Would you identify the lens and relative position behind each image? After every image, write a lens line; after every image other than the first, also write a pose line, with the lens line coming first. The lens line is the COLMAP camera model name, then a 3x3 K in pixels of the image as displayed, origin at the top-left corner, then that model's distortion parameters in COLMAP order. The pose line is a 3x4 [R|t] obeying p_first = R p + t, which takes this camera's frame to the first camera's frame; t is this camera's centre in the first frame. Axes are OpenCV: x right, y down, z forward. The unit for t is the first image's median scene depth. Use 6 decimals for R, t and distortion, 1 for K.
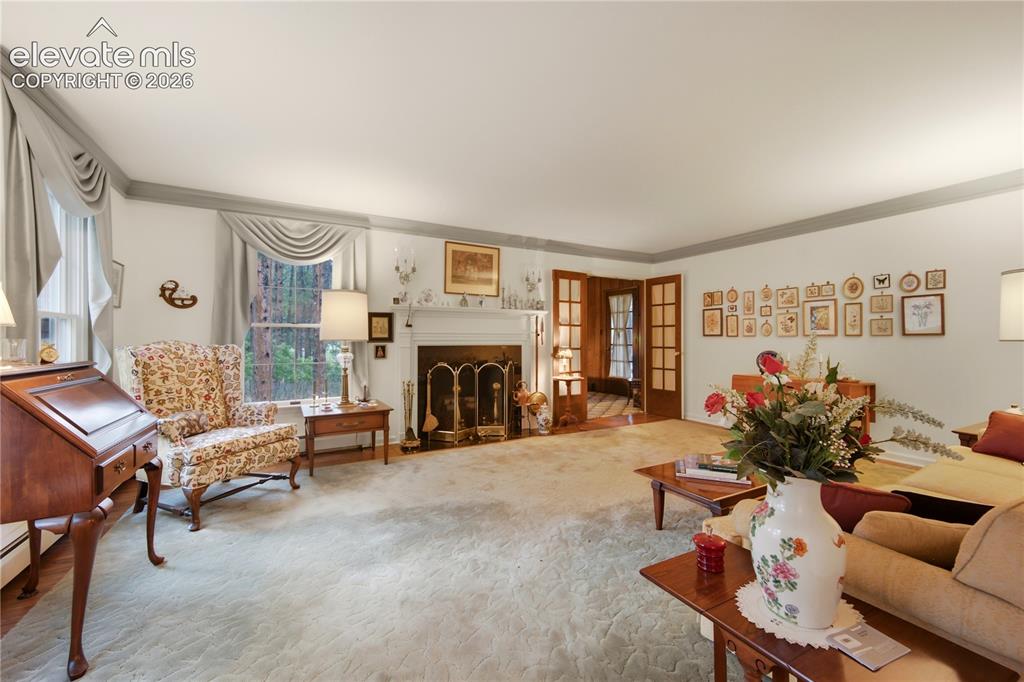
lens RADIAL K [[413.7, 0, 511.4], [0, 413.7, 341.4], [0, 0, 1]] dist [0.001283, 0.000012]
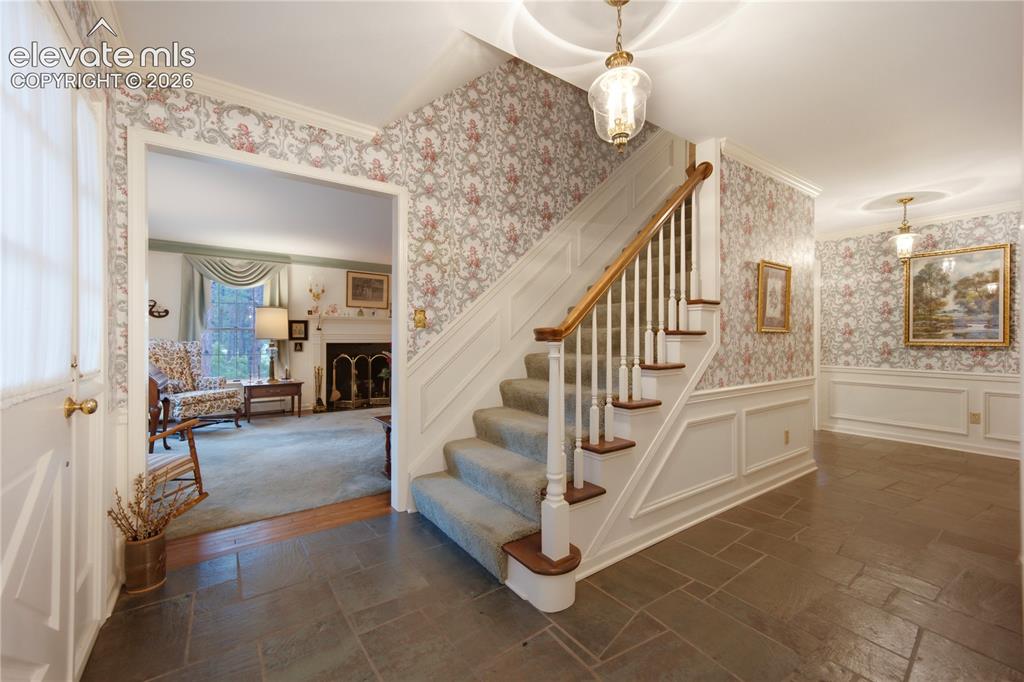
lens RADIAL K [[413.7, 0, 514.0], [0, 413.7, 340.8], [0, 0, 1]] dist [0.001283, 0.000012]
pose [[0.992118, 0.000177, 0.125306, 0.272530], [0.000122, 0.999997, -0.002375, 0.007616], [-0.125306, 0.002371, 0.992115, -0.585894]]
